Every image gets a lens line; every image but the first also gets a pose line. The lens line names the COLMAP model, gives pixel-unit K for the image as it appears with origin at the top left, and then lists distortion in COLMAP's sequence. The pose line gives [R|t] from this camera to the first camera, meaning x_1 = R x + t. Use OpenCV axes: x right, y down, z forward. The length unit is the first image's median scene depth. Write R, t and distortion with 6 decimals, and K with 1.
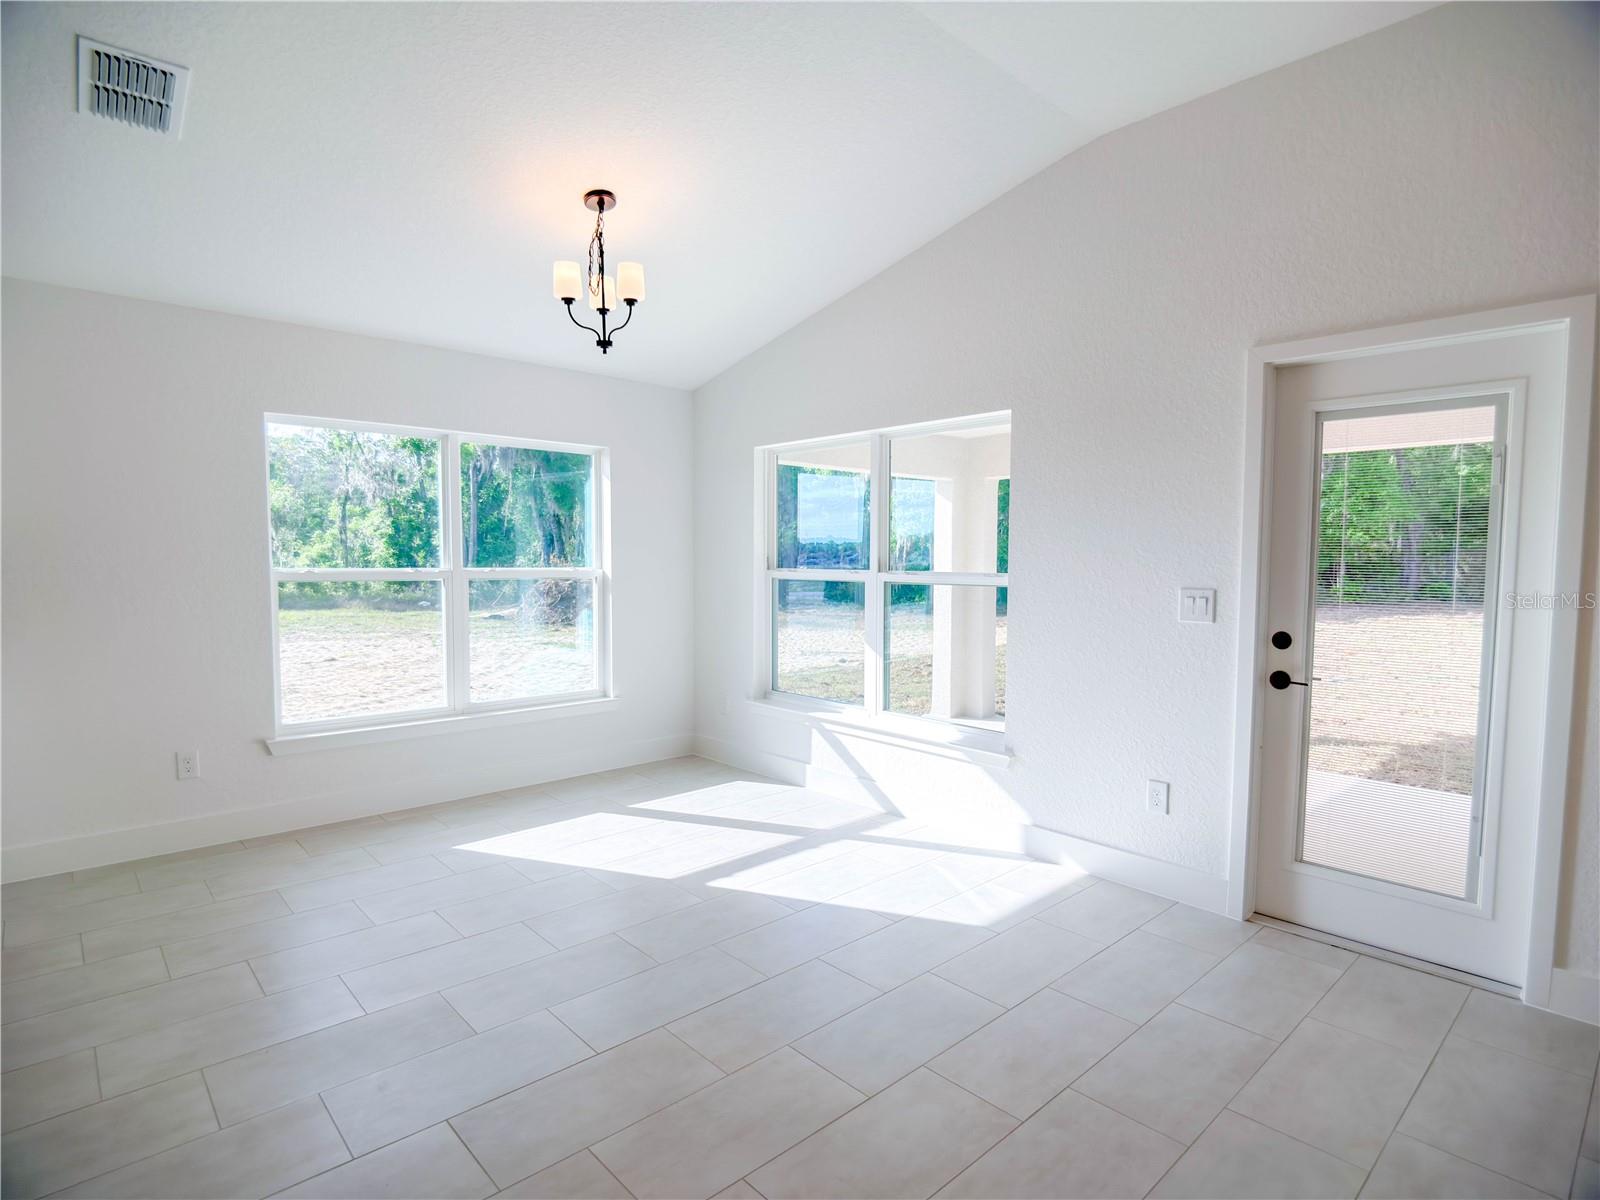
lens RADIAL K [[846.2, 0, 803.9], [0, 846.2, 610.7], [0, 0, 1]] dist [-0.006495, -0.004995]
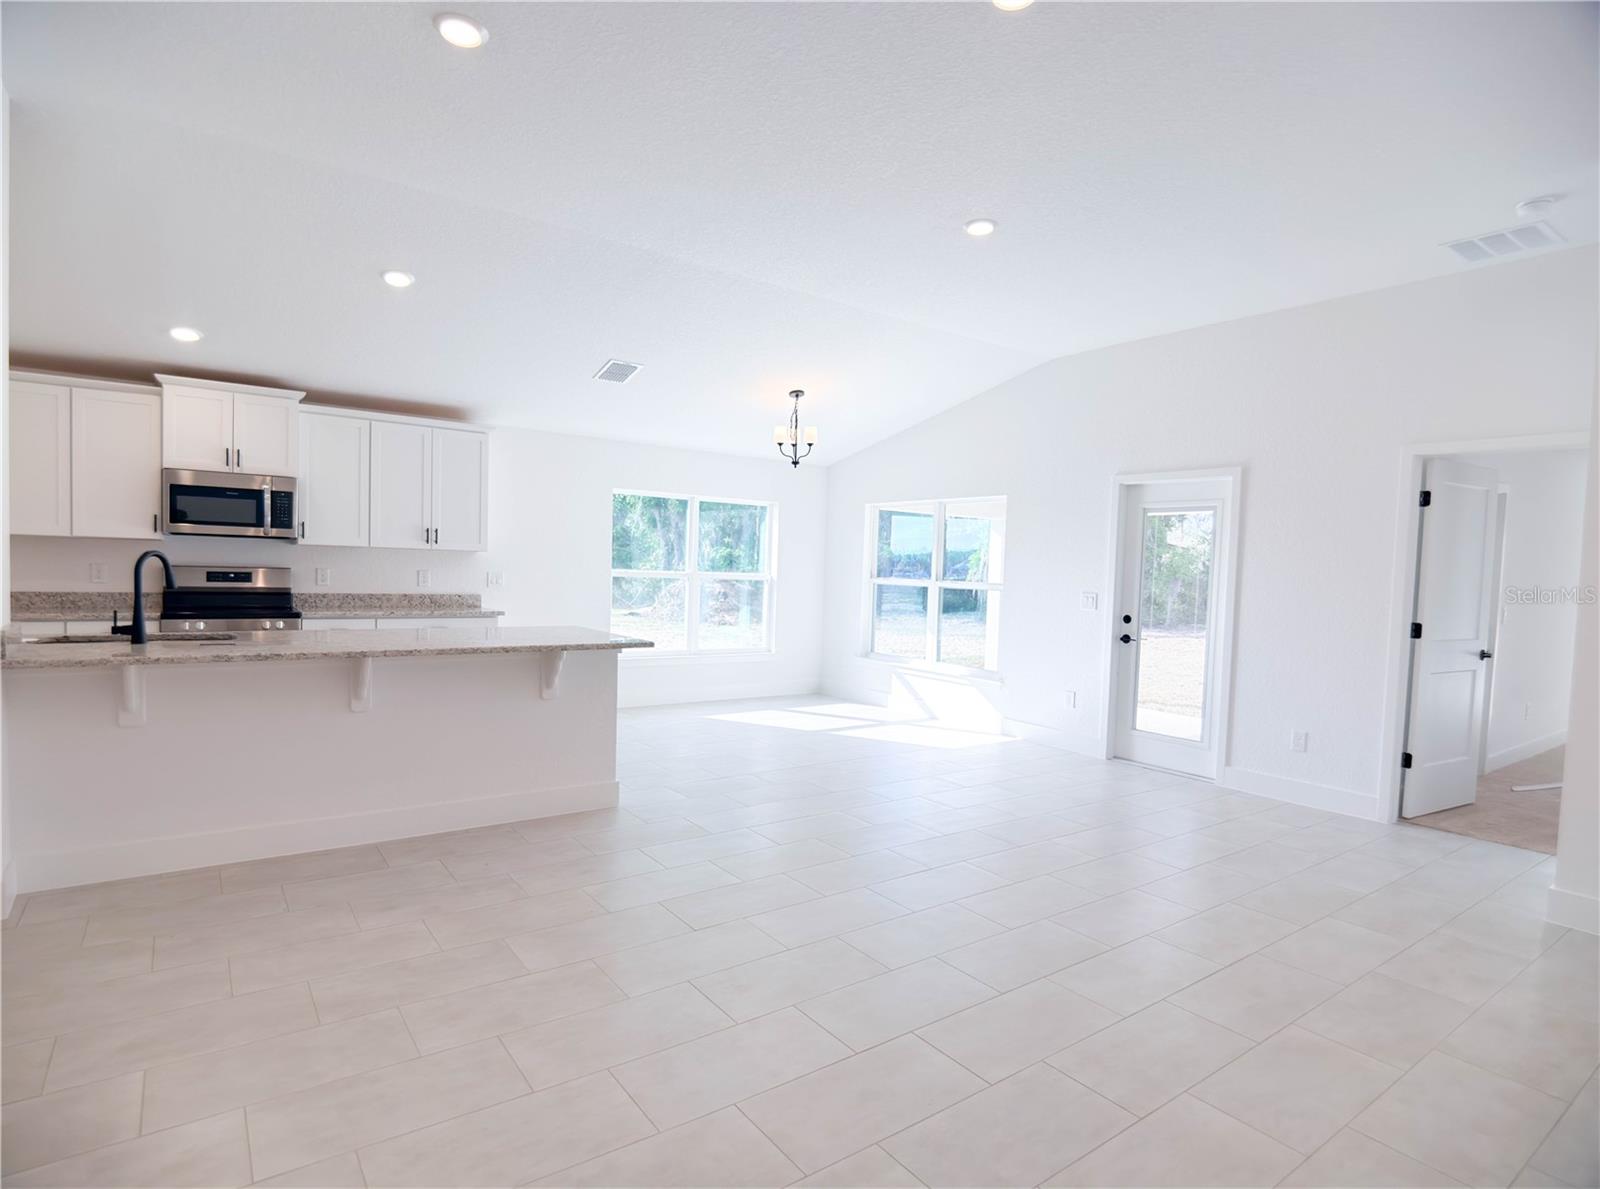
lens RADIAL K [[846.2, 0, 793.3], [0, 846.2, 610.0], [0, 0, 1]] dist [-0.006495, -0.004995]
pose [[0.991637, 0.033466, -0.124644, 0.014626], [-0.035096, 0.999324, -0.010907, 0.037459], [0.124195, 0.015190, 0.992142, -0.661326]]
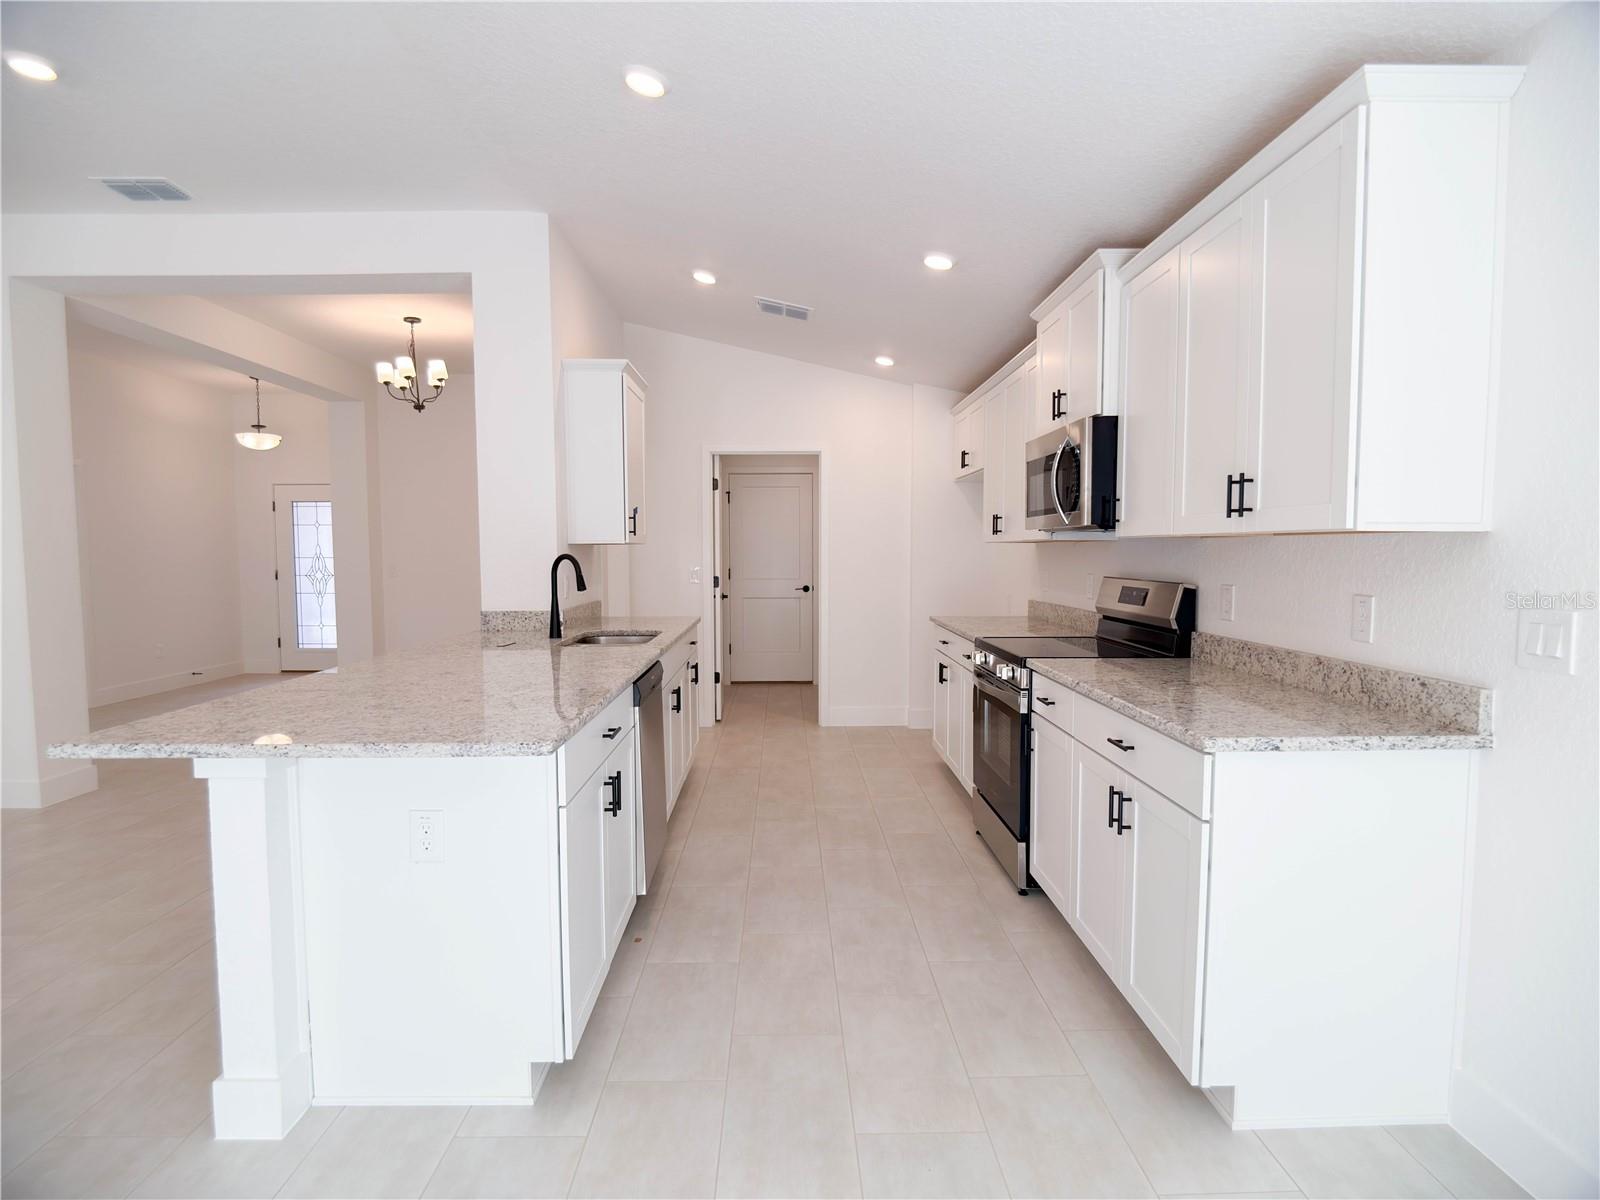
lens RADIAL K [[846.2, 0, 800.4], [0, 846.2, 605.0], [0, 0, 1]] dist [-0.006495, -0.004995]
pose [[-0.677941, 0.043050, -0.733854, -0.318735], [-0.048106, 0.993546, 0.102725, -0.093829], [0.733540, 0.104944, -0.671495, 1.451816]]
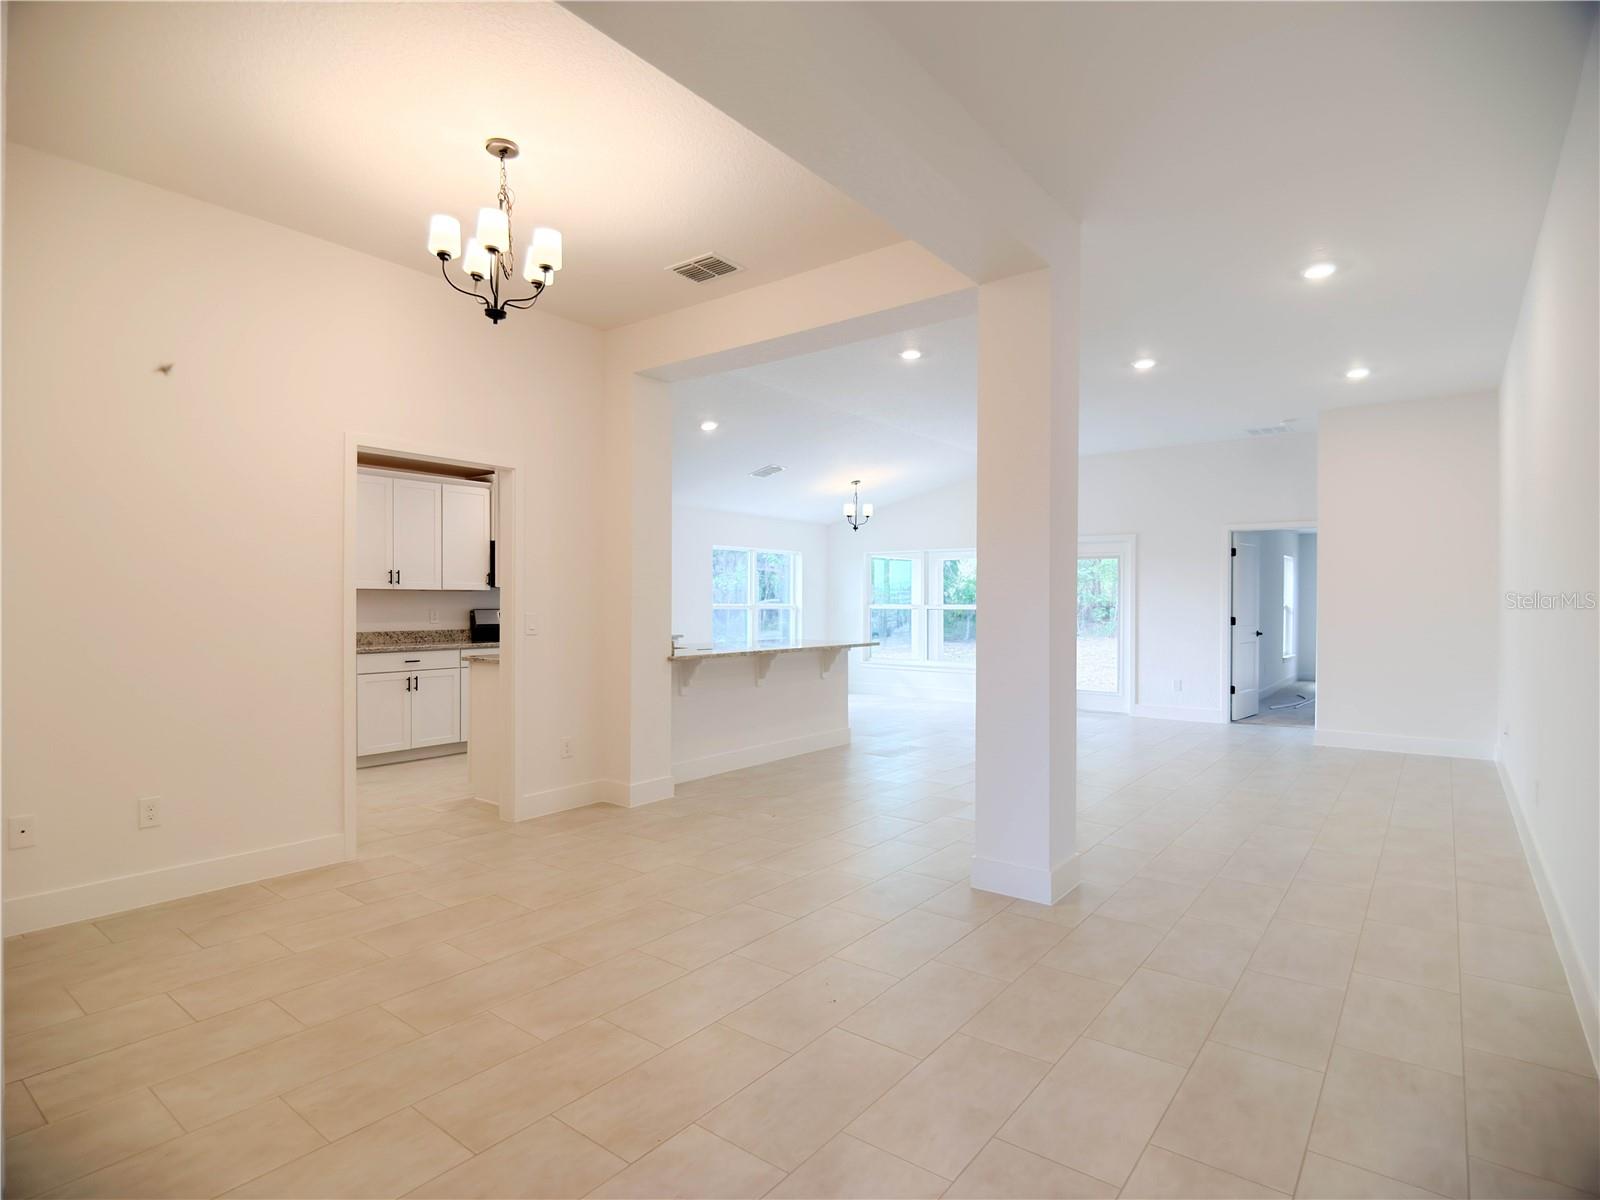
lens RADIAL K [[846.2, 0, 785.7], [0, 846.2, 604.6], [0, 0, 1]] dist [-0.006495, -0.004995]
pose [[0.987867, -0.001749, 0.155295, -0.629192], [0.010016, 0.998572, -0.052468, 0.074884], [-0.154982, 0.053386, 0.986474, -1.268737]]
